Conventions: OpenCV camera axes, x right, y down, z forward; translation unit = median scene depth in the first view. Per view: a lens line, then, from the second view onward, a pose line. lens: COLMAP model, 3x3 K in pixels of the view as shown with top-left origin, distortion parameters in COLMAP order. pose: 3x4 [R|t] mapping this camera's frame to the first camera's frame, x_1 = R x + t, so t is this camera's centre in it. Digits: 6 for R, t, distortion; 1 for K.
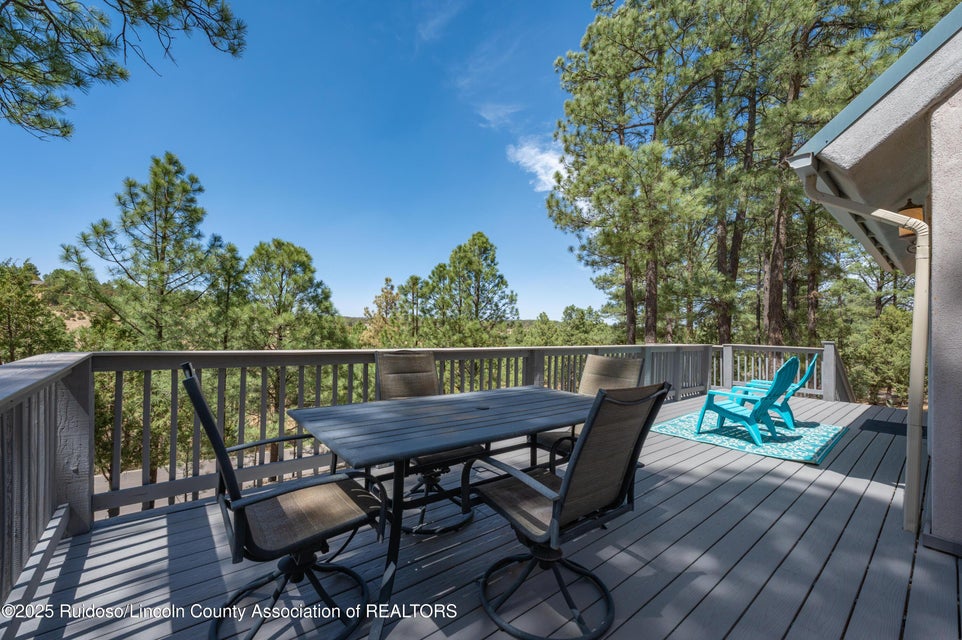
lens RADIAL K [[391.3, 0, 482.7], [0, 391.3, 340.0], [0, 0, 1]] dist [0.000473, 0.000033]
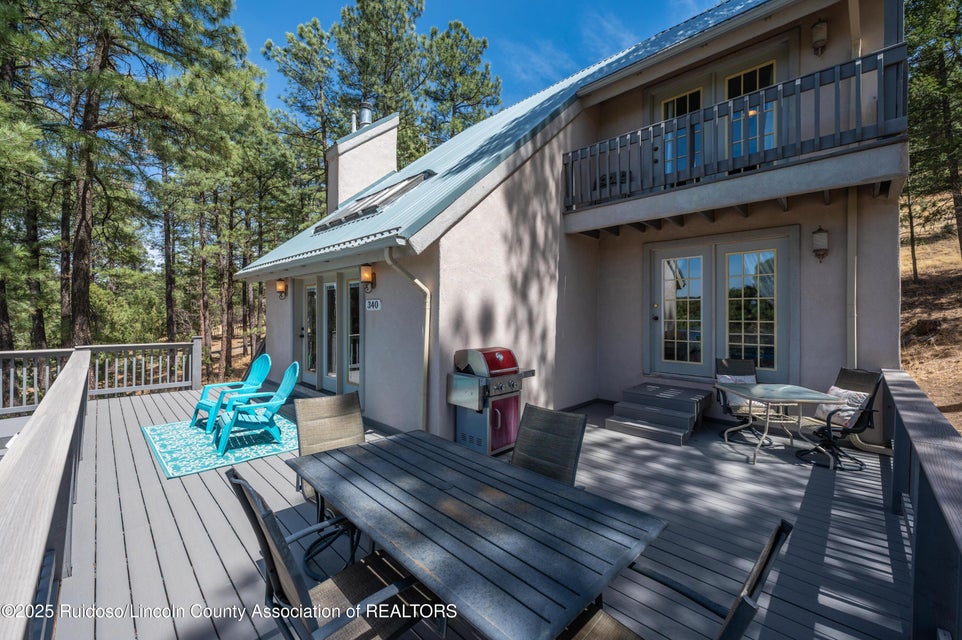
lens RADIAL K [[384.6, 0, 481.0], [0, 384.6, 320.0], [0, 0, 1]] dist [0.000441, 0.000032]
pose [[-0.100367, -0.037124, 0.994258, -0.420512], [0.011511, 0.999193, 0.038470, -0.115371], [-0.994884, 0.015306, -0.099859, 0.486549]]
